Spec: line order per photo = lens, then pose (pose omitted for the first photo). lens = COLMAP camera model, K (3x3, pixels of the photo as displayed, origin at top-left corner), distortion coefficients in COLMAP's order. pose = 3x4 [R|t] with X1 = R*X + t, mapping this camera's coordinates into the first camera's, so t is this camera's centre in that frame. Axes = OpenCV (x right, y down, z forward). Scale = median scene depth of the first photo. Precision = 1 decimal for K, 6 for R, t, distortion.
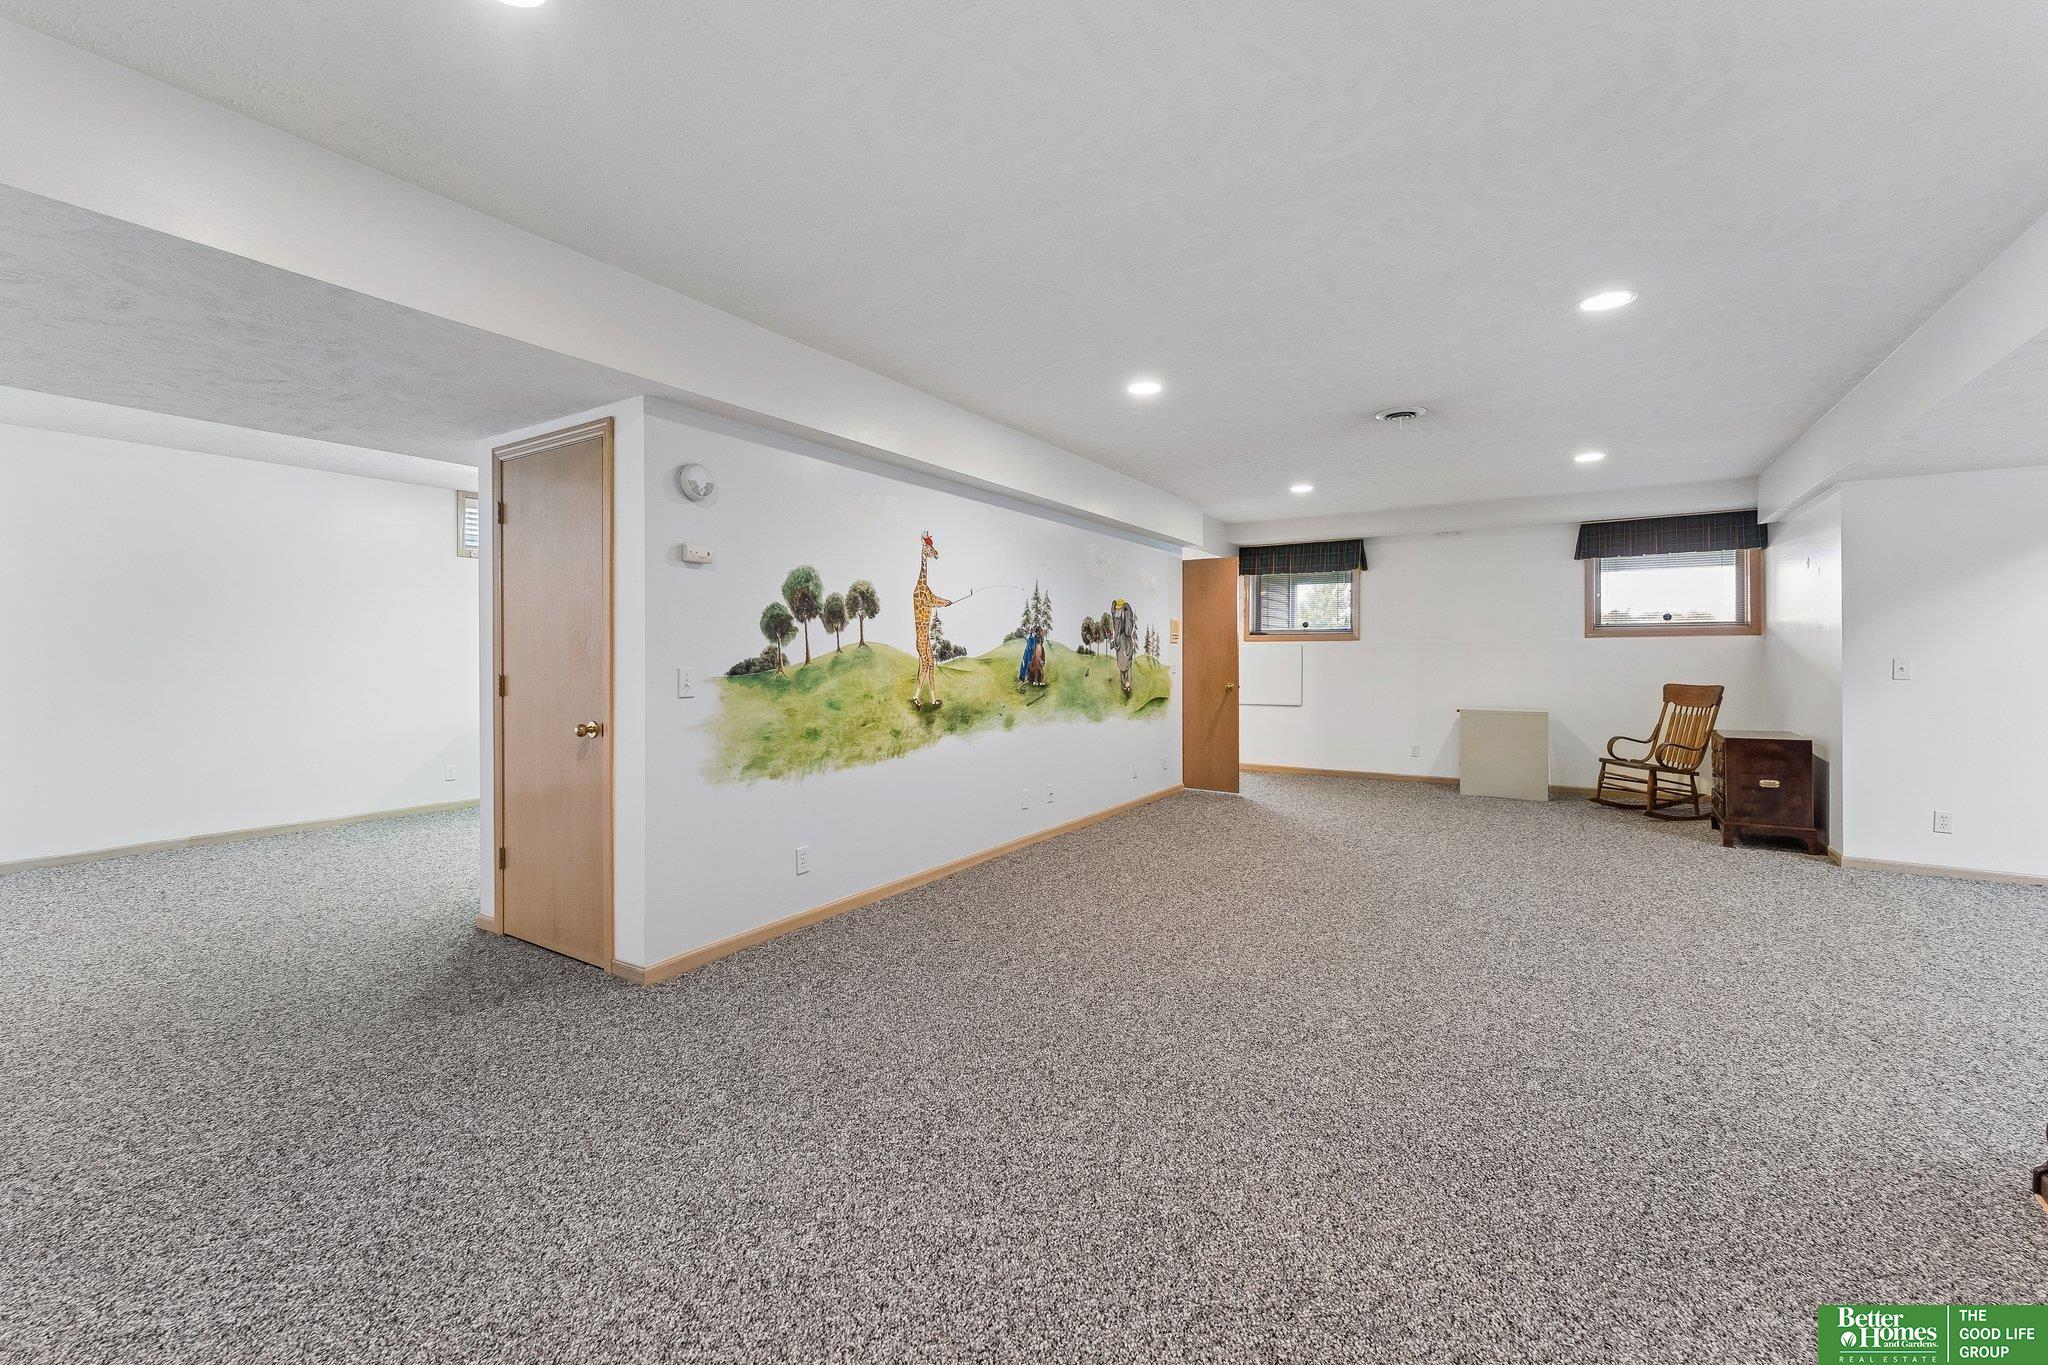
lens RADIAL K [[836.0, 0, 1020.8], [0, 836.0, 656.1], [0, 0, 1]] dist [0.001226, -0.000191]
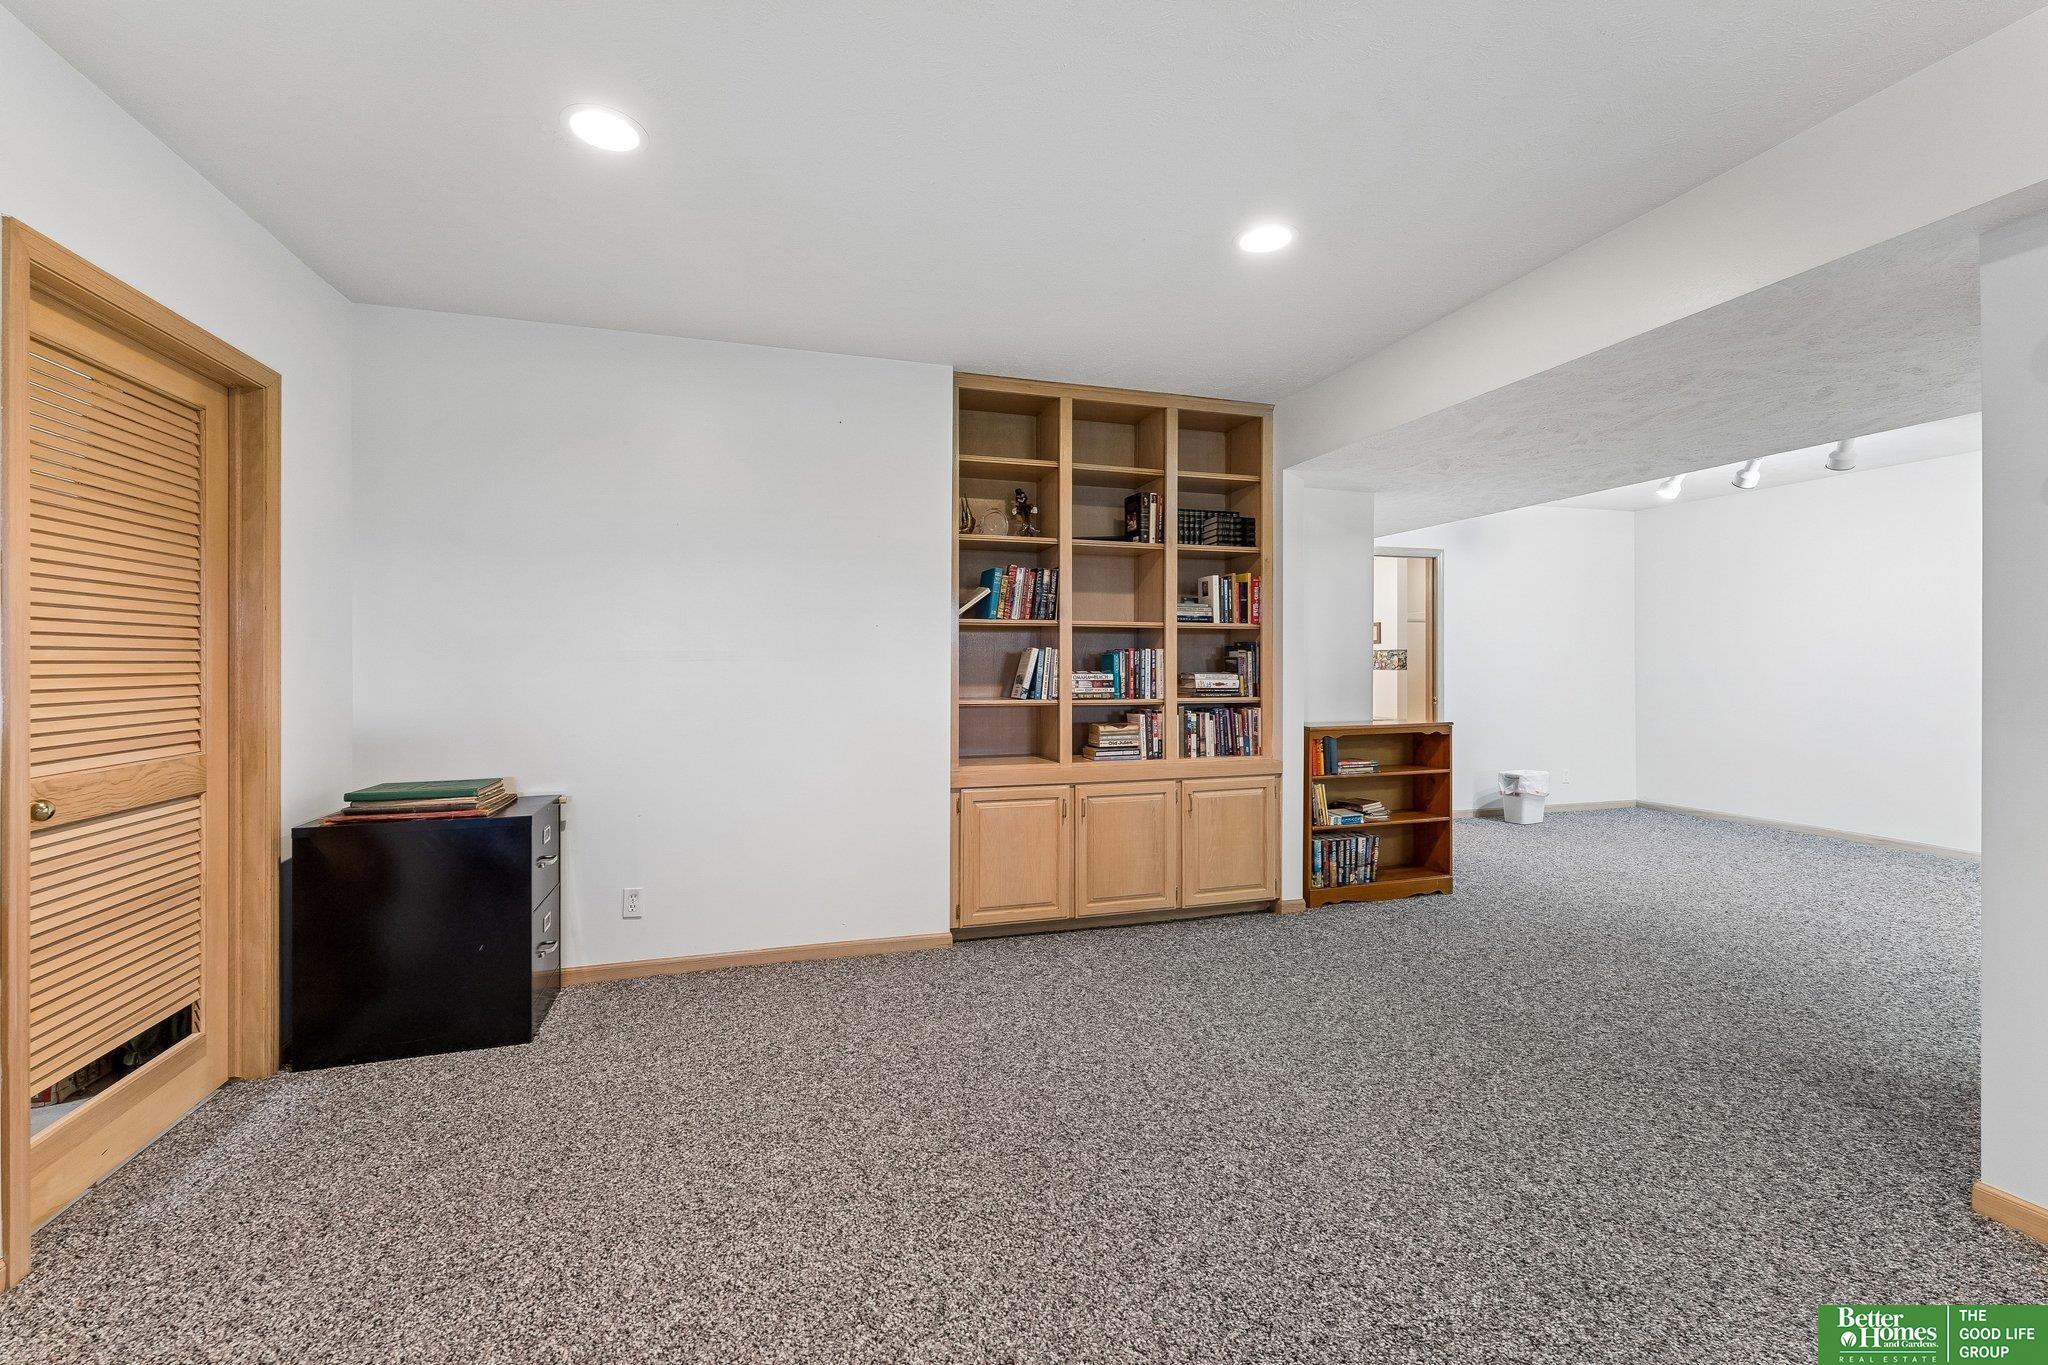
lens RADIAL K [[836.0, 0, 1020.8], [0, 836.0, 656.1], [0, 0, 1]] dist [0.001226, -0.000191]
pose [[-0.648680, -0.004931, -0.761045, 0.304882], [0.001213, 0.999971, -0.007513, -0.003037], [0.761060, -0.005797, -0.648655, 0.567342]]
